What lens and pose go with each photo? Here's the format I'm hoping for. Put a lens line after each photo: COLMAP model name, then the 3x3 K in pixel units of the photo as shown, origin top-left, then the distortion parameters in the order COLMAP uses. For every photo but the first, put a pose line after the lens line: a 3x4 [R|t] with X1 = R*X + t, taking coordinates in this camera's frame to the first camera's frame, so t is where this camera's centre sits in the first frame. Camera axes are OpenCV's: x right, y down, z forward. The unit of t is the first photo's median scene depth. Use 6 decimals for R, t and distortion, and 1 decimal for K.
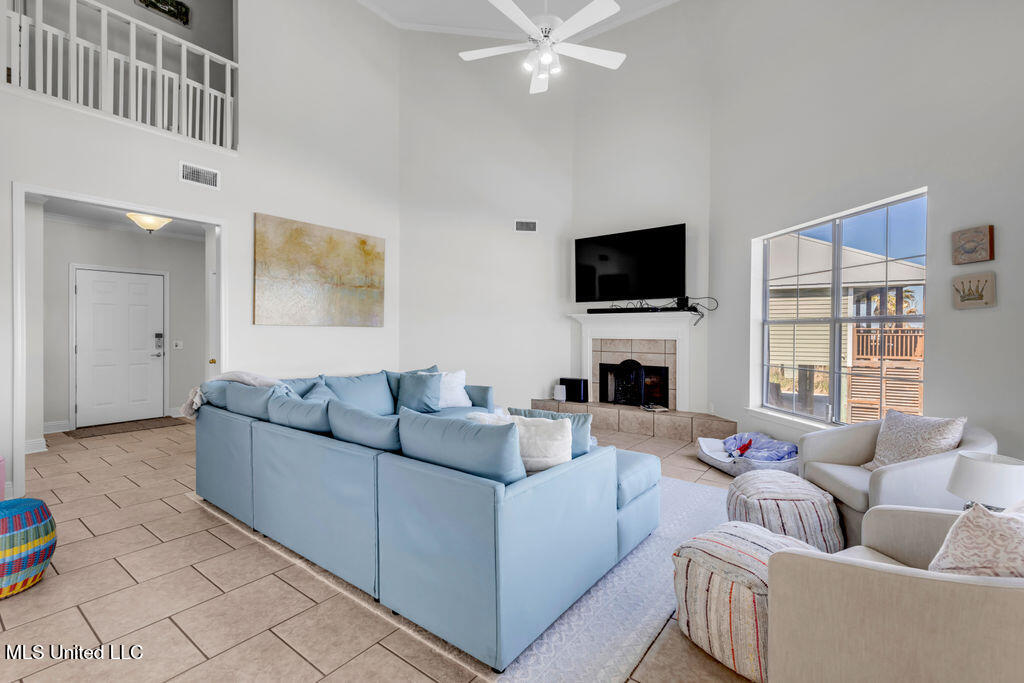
lens RADIAL K [[459.1, 0, 519.4], [0, 459.1, 331.6], [0, 0, 1]] dist [0.003845, -0.001036]
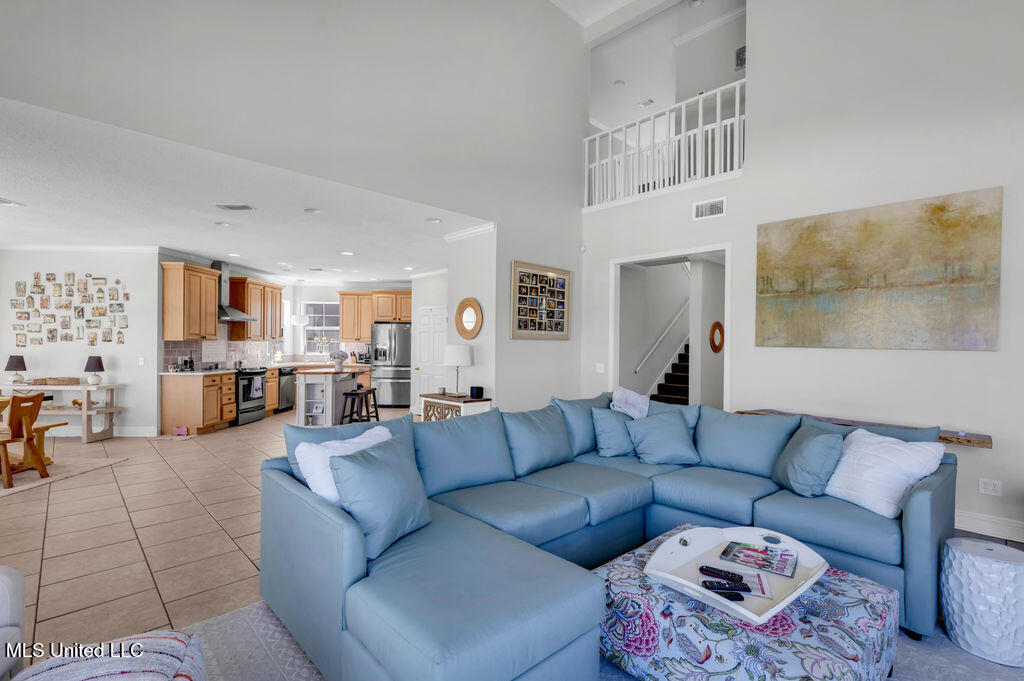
lens RADIAL K [[459.1, 0, 512.7], [0, 459.1, 346.4], [0, 0, 1]] dist [0.003845, -0.001036]
pose [[-0.157381, -0.002401, -0.987535, 0.385654], [-0.015618, 0.999878, 0.000058, -0.007061], [0.987414, 0.015432, -0.157399, 0.619442]]
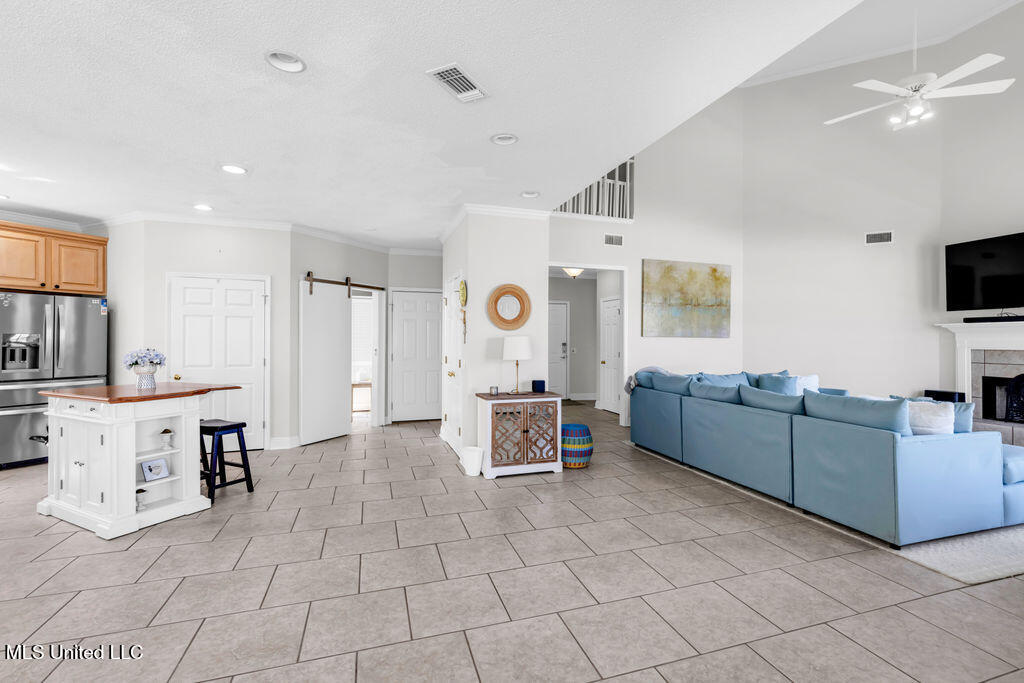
lens RADIAL K [[459.1, 0, 511.3], [0, 459.1, 337.5], [0, 0, 1]] dist [0.003845, -0.001036]
pose [[0.811461, -0.004526, -0.584390, -0.065720], [-0.002086, 0.999941, -0.010640, 0.003437], [0.584403, 0.009853, 0.811404, -0.379935]]
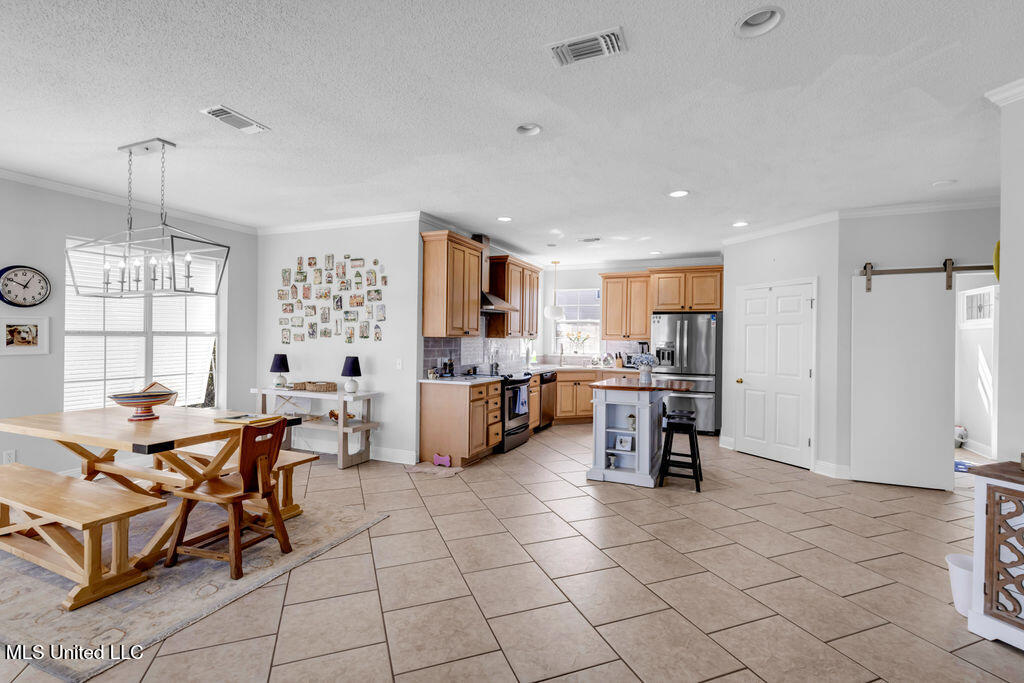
lens RADIAL K [[459.1, 0, 516.6], [0, 459.1, 339.7], [0, 0, 1]] dist [0.003845, -0.001036]
pose [[-0.527264, -0.014370, -0.849580, -0.011646], [-0.021692, 0.999759, -0.003447, -0.003110], [0.849425, 0.016611, -0.527448, 0.130667]]
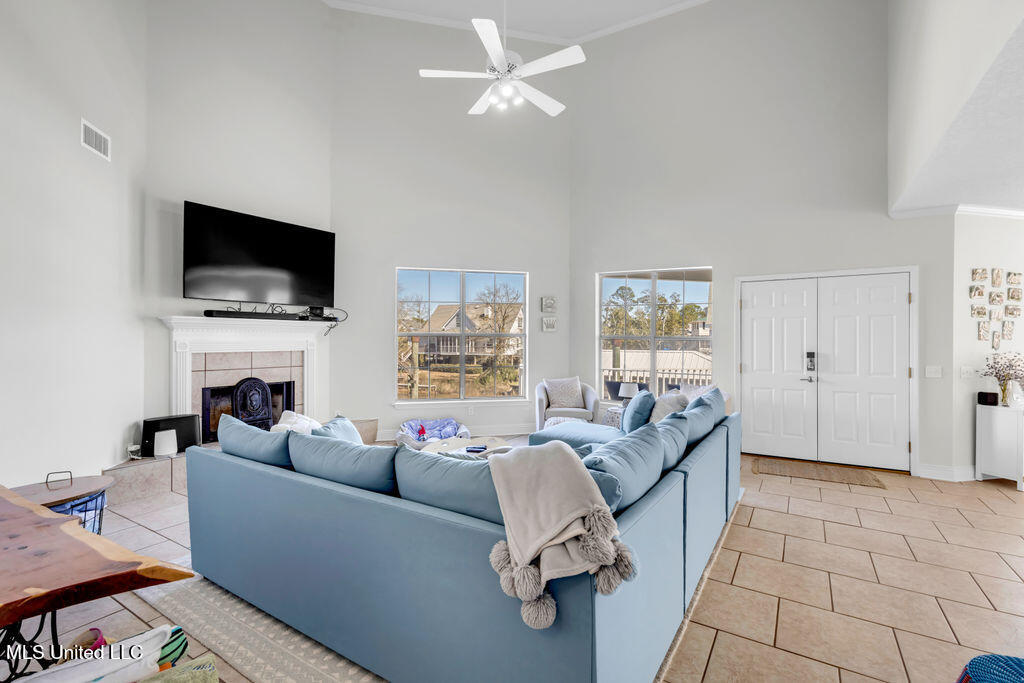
lens RADIAL K [[459.1, 0, 518.7], [0, 459.1, 339.1], [0, 0, 1]] dist [0.003845, -0.001036]
pose [[-0.082873, -0.003886, 0.996553, -0.723727], [-0.000518, 0.999992, 0.003856, -0.010543], [-0.996560, -0.000197, -0.082874, 0.744150]]
